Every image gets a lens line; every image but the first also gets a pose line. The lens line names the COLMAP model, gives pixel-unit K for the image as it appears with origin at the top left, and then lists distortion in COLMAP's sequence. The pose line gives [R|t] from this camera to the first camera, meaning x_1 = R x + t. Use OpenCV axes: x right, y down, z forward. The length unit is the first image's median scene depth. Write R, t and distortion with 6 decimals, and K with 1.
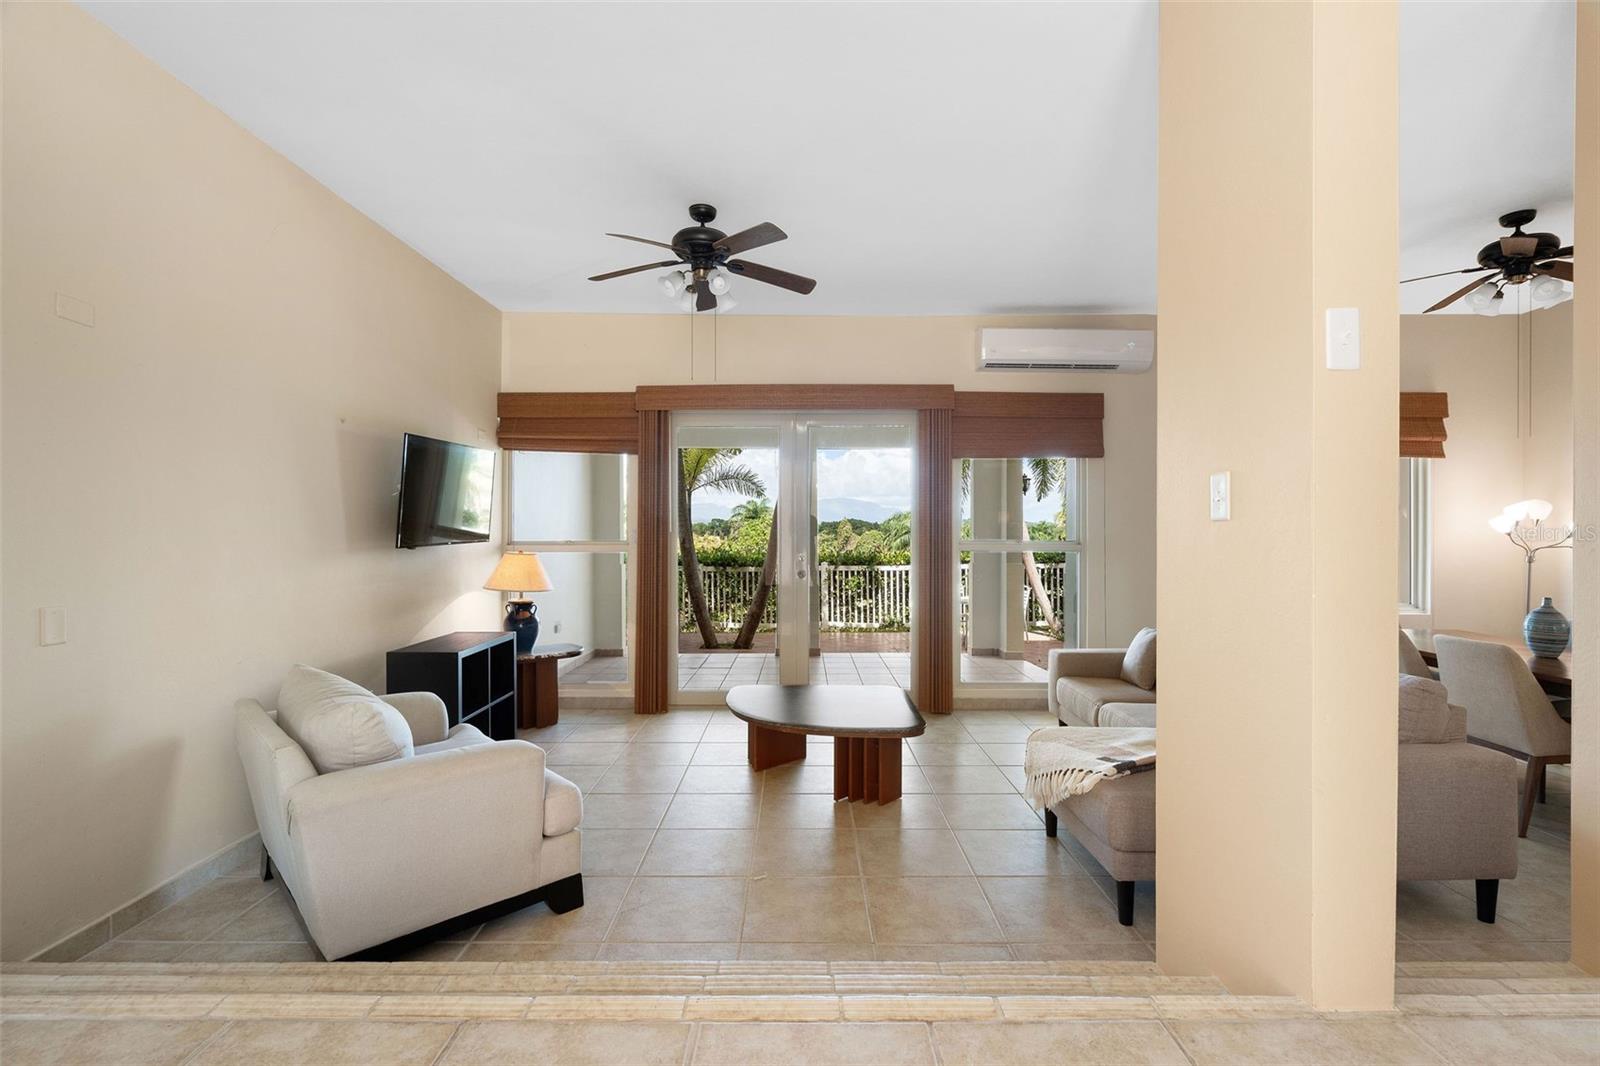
lens RADIAL K [[717.2, 0, 800.0], [0, 717.2, 533.0], [0, 0, 1]] dist [0.000439, 0.000165]
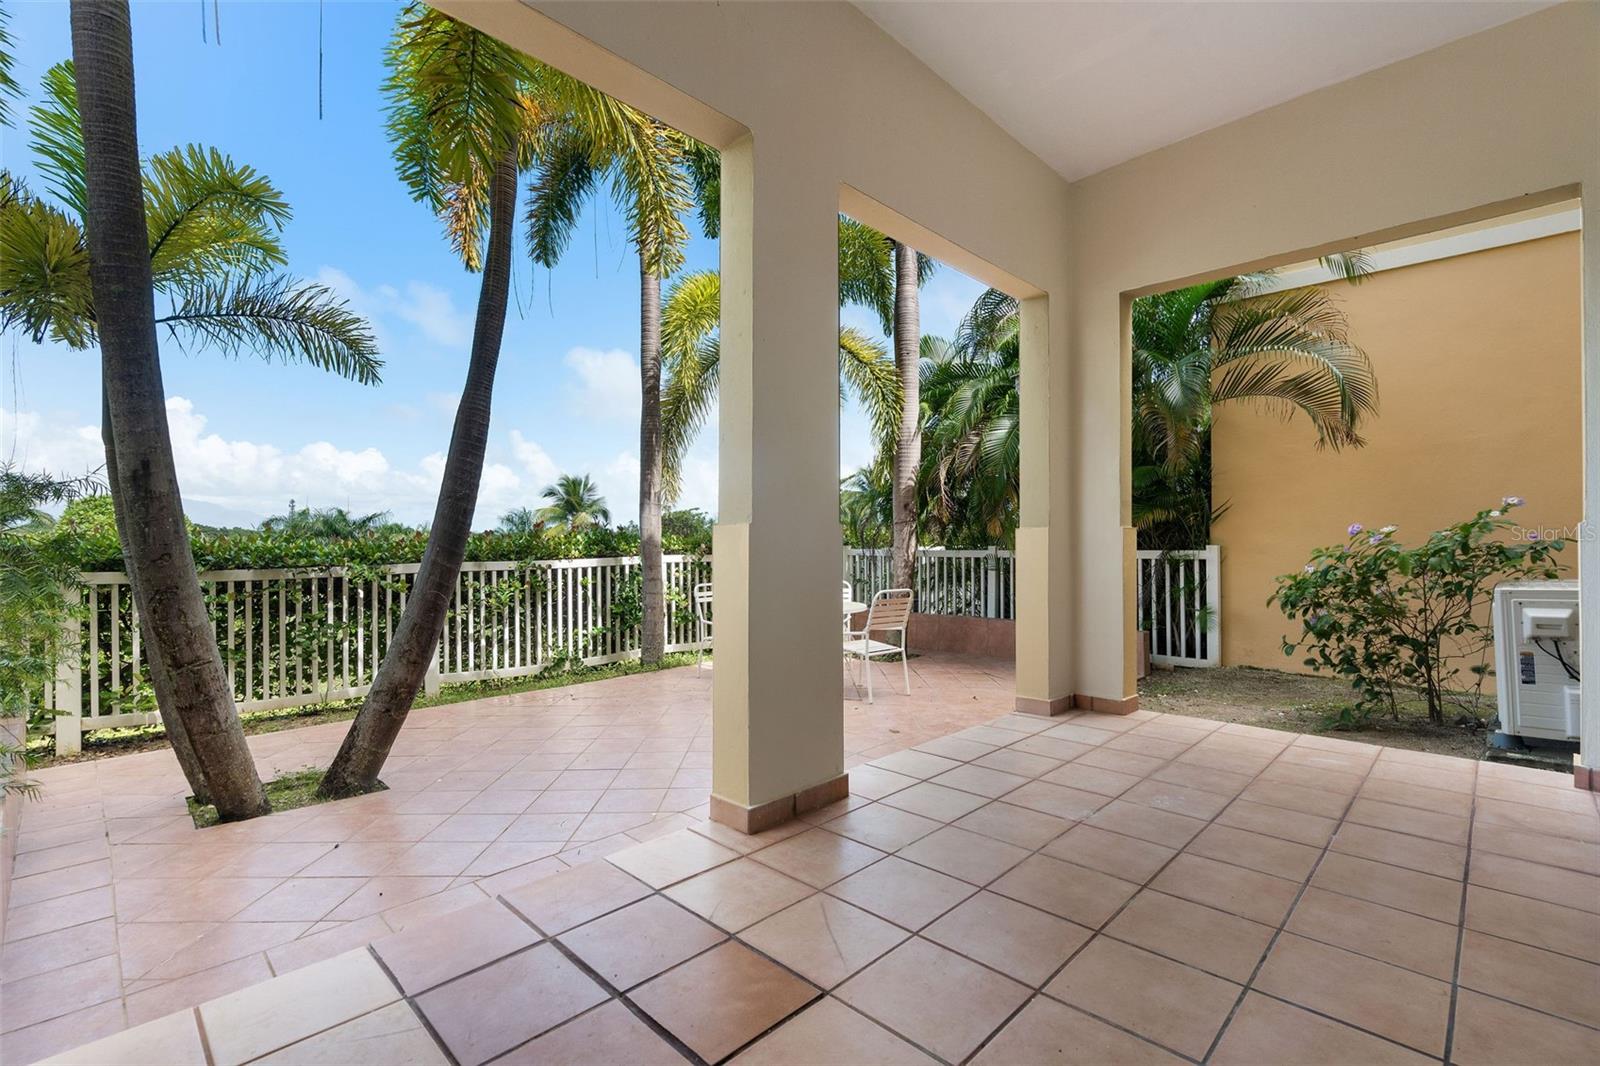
lens RADIAL K [[717.2, 0, 800.0], [0, 717.2, 533.0], [0, 0, 1]] dist [0.000439, 0.000165]
pose [[0.703191, 0.007238, 0.710964, -0.139591], [-0.007542, 0.999968, -0.002721, 0.024966], [-0.710961, -0.003449, 0.703223, 0.471966]]
